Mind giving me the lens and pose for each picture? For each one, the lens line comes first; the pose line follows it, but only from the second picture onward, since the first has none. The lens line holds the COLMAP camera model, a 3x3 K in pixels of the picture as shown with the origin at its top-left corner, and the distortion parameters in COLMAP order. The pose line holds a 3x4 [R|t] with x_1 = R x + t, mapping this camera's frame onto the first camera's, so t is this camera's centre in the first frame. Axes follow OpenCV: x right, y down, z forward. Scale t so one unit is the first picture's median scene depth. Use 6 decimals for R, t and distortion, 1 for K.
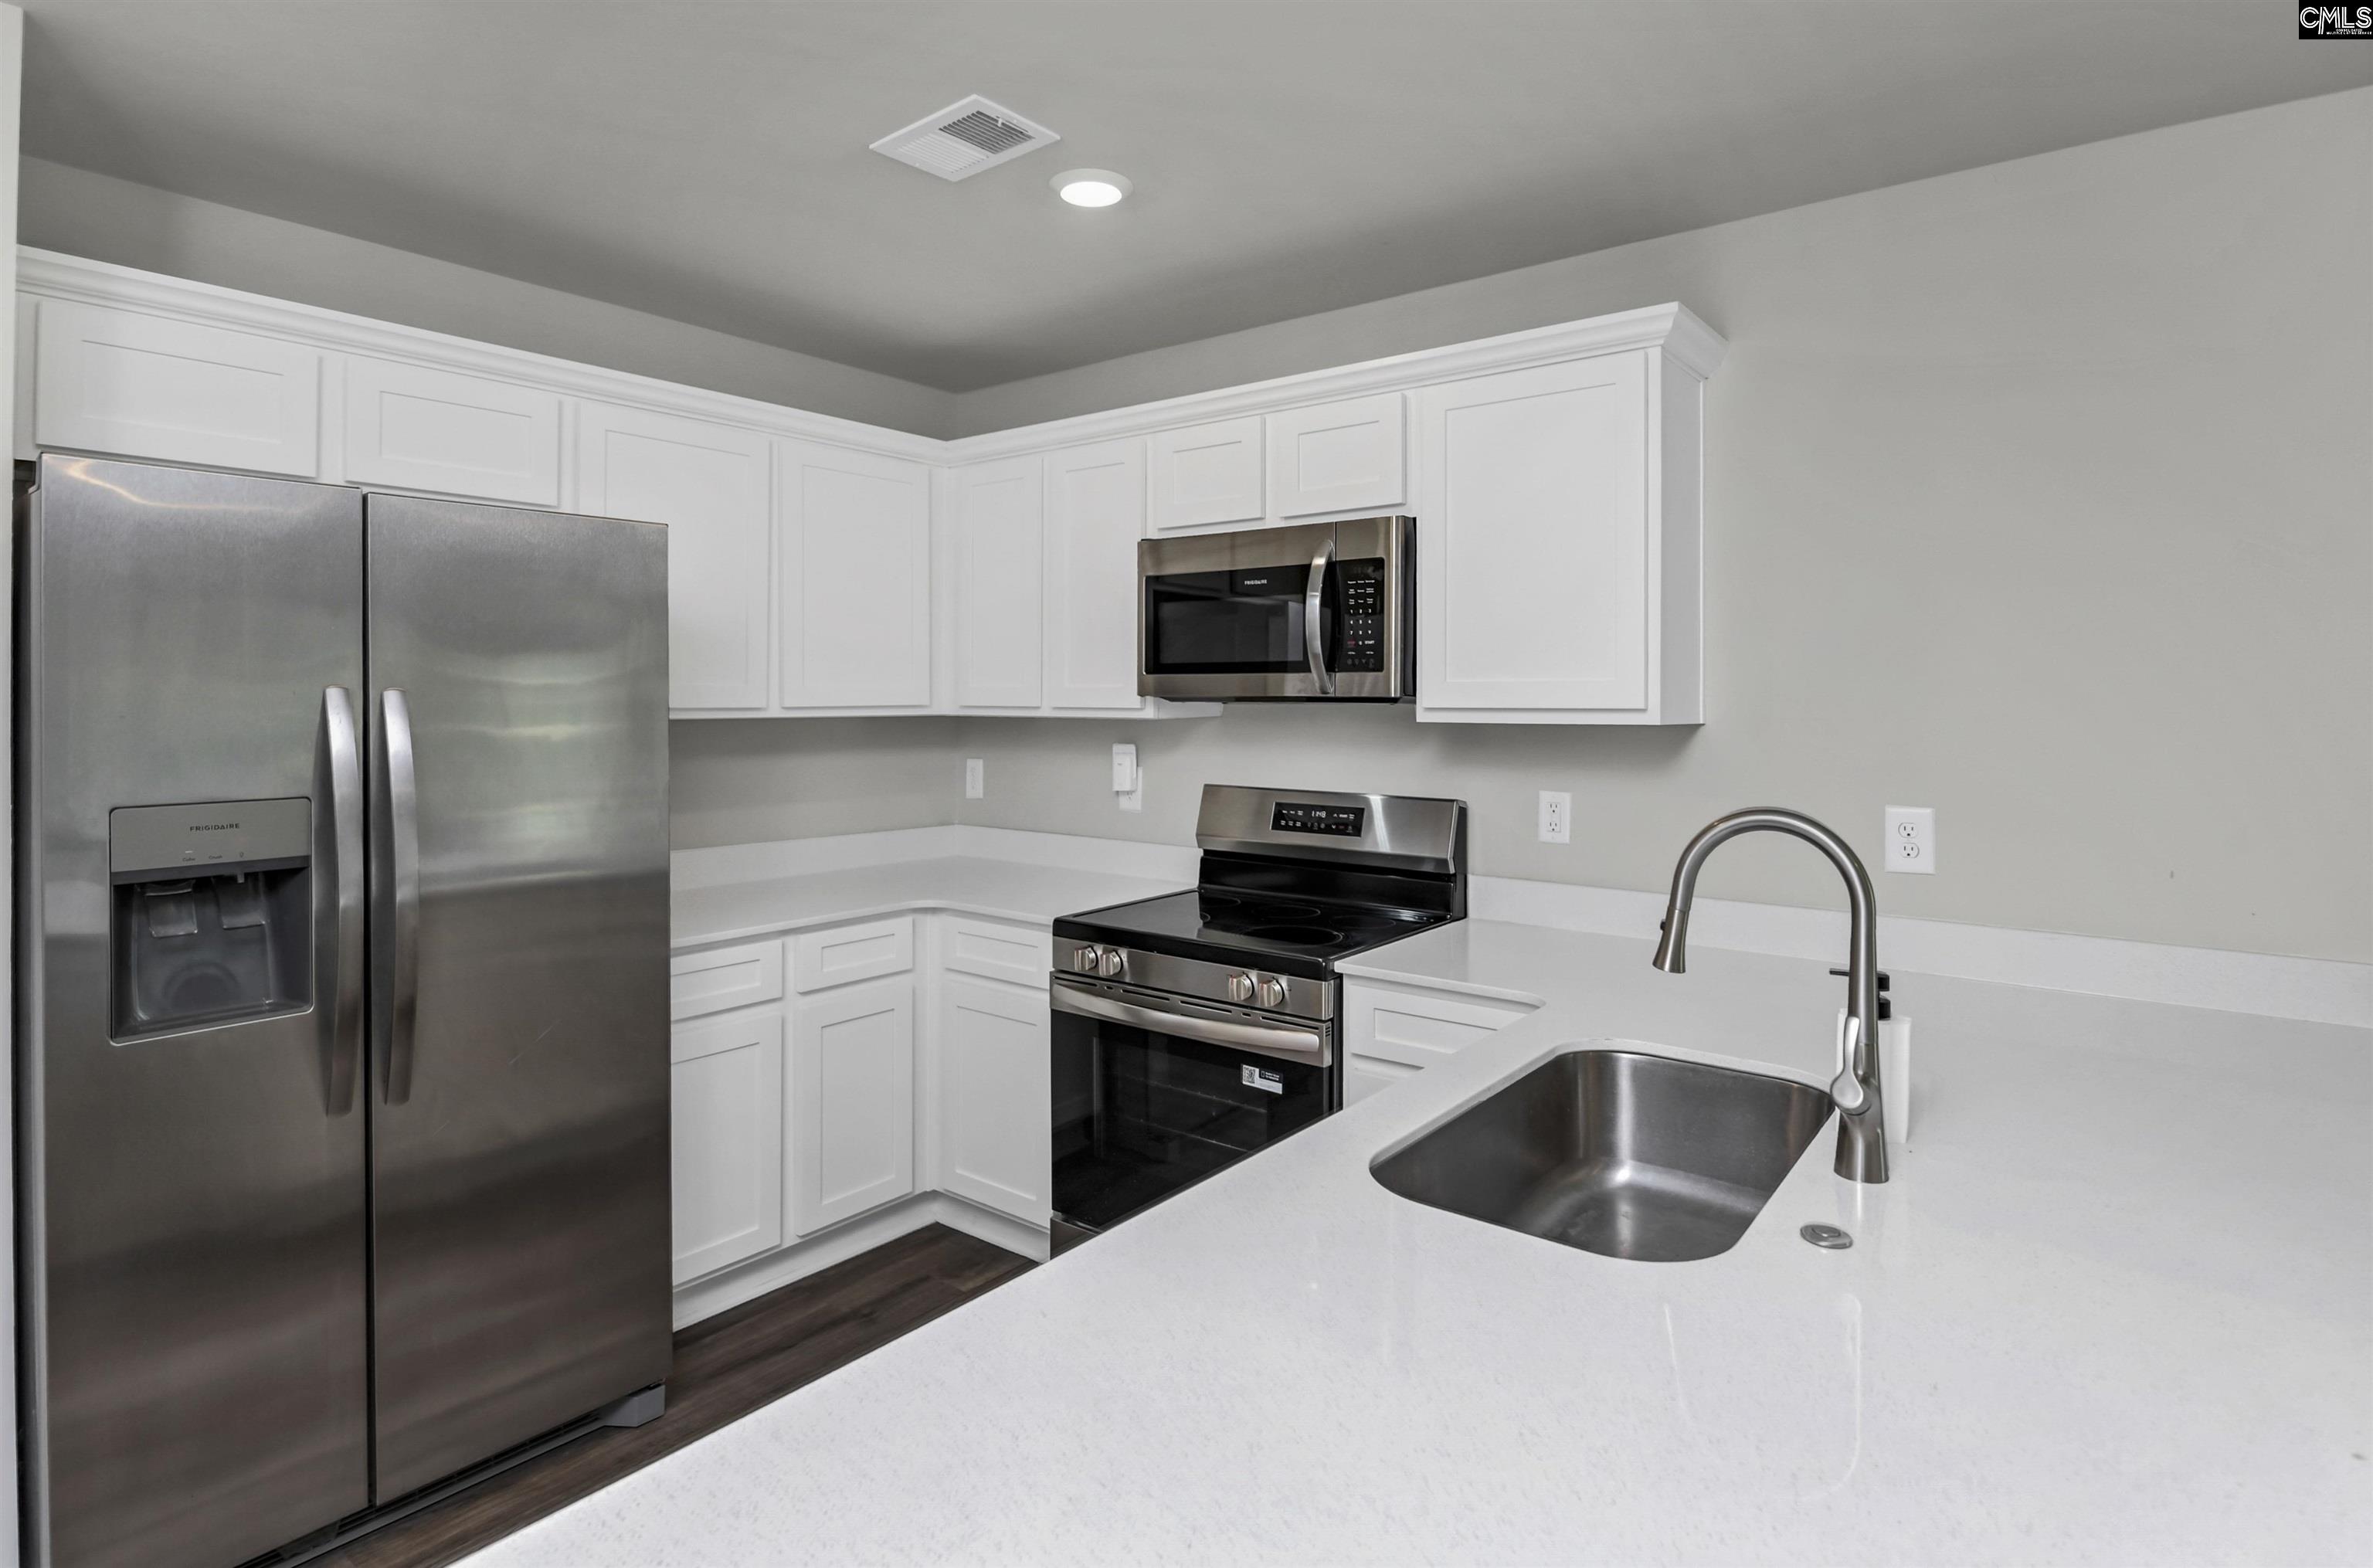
lens RADIAL K [[1205.6, 0, 1218.6], [0, 1205.6, 709.7], [0, 0, 1]] dist [-0.005915, 0.000364]
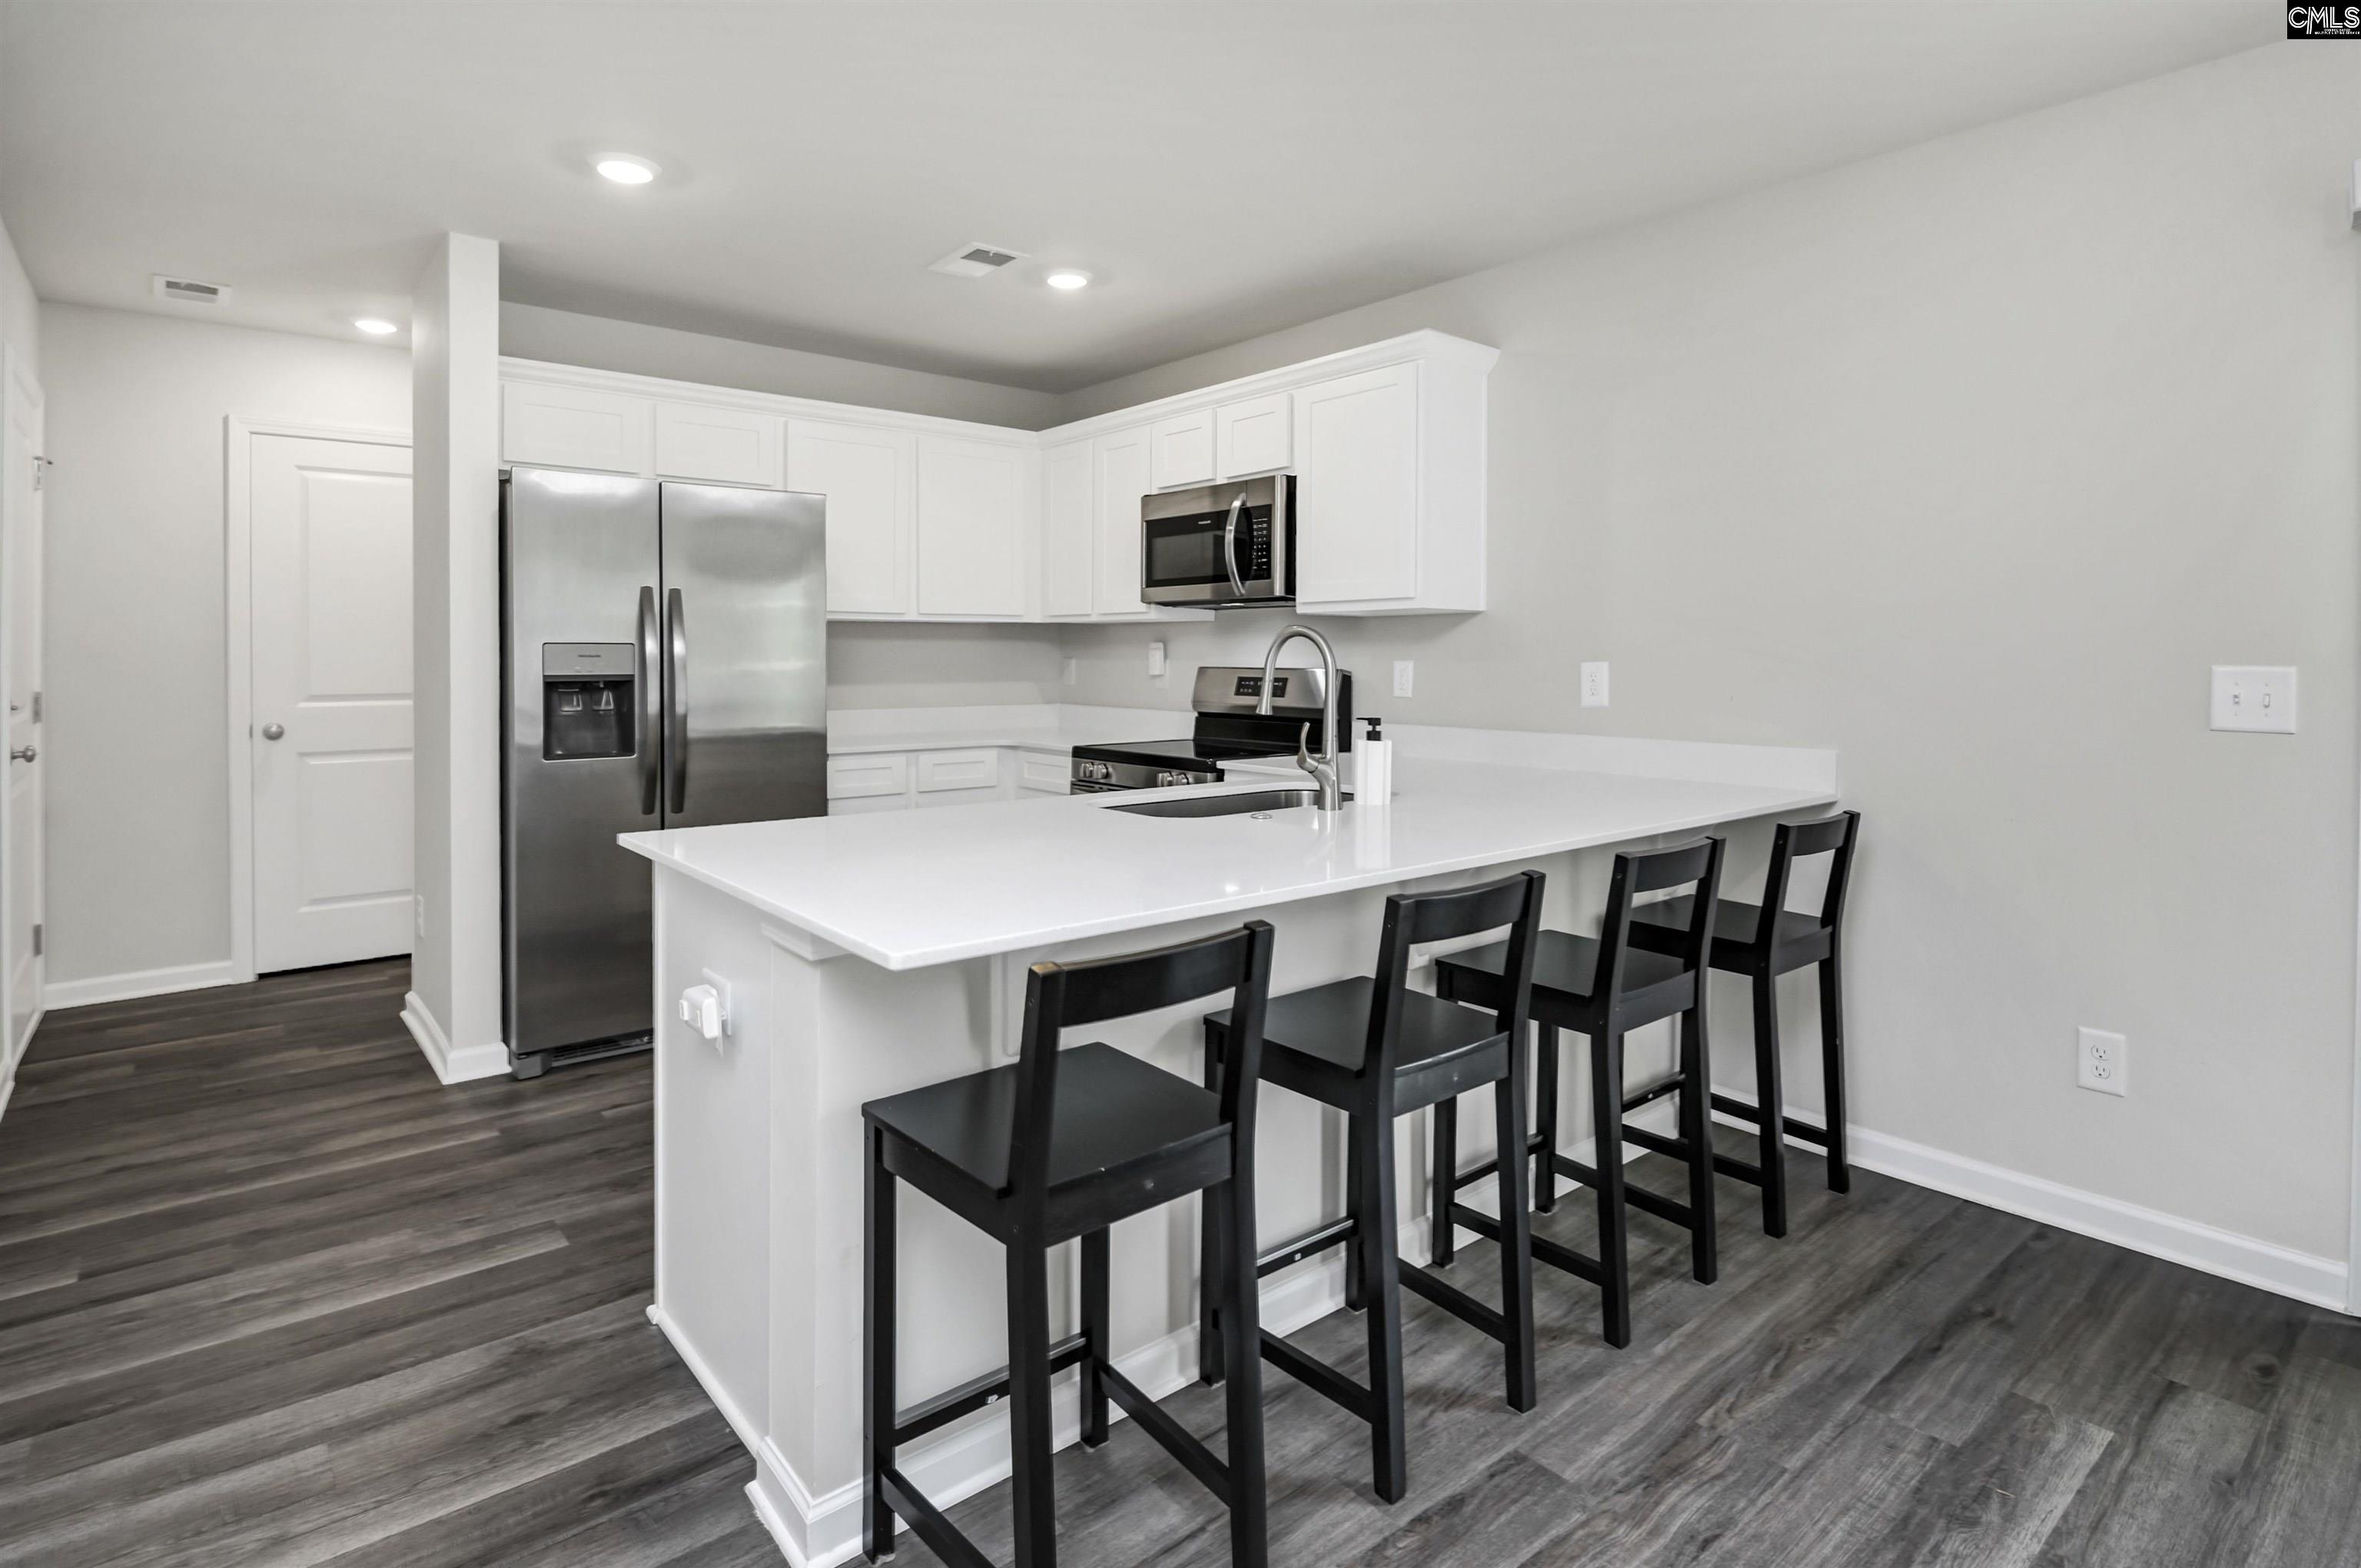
lens RADIAL K [[1199.6, 0, 1236.3], [0, 1199.6, 667.4], [0, 0, 1]] dist [-0.005915, 0.000364]
pose [[0.979353, 0.000071, -0.202156, 0.378838], [0.000032, 1.000000, 0.000505, 0.073990], [0.202156, -0.000501, 0.979353, -0.449531]]
